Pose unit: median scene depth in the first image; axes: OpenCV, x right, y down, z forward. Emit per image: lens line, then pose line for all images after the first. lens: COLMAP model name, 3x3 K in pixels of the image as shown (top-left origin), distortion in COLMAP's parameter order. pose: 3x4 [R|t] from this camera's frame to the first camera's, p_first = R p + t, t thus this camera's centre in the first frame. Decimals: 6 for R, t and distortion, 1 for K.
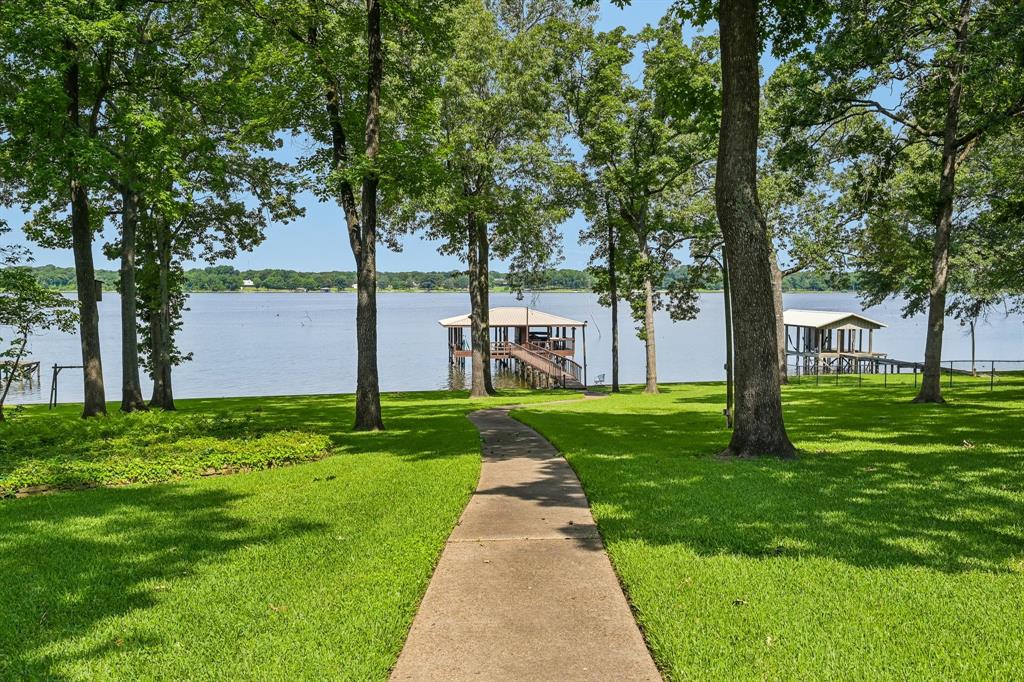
lens RADIAL K [[893.3, 0, 510.1], [0, 893.3, 341.3], [0, 0, 1]] dist [-0.001303, -0.001149]
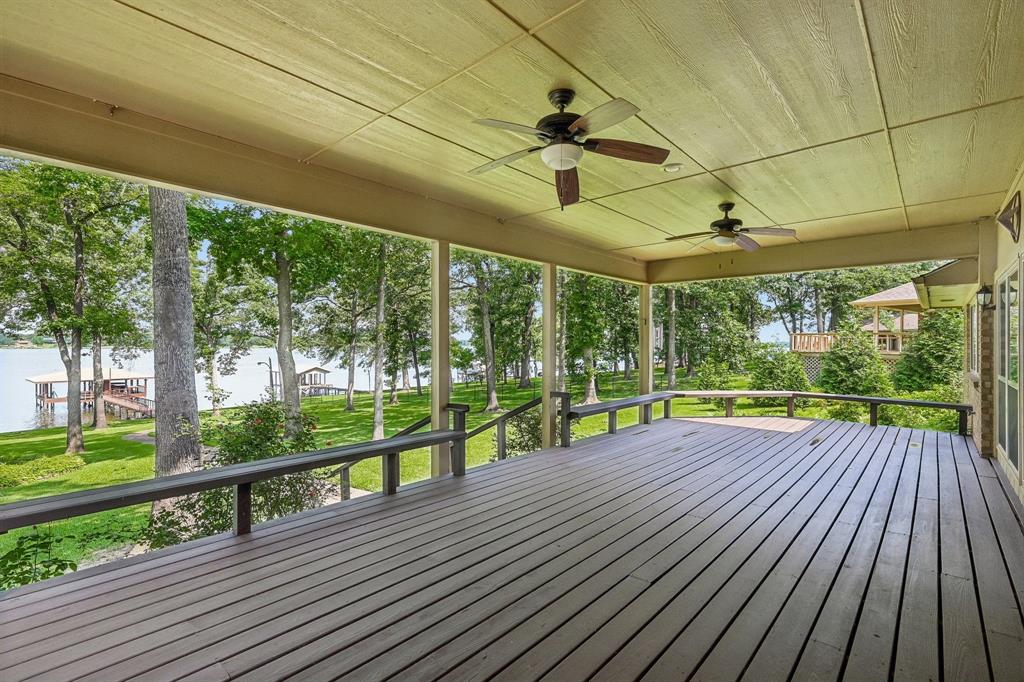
lens RADIAL K [[478.7, 0, 512.6], [0, 478.7, 343.2], [0, 0, 1]] dist [-0.023765, 0.002504]
pose [[0.723593, -0.001167, 0.690226, -0.045716], [0.044243, 0.998021, -0.044694, -0.014809], [-0.688808, 0.062878, 0.722212, -0.106434]]
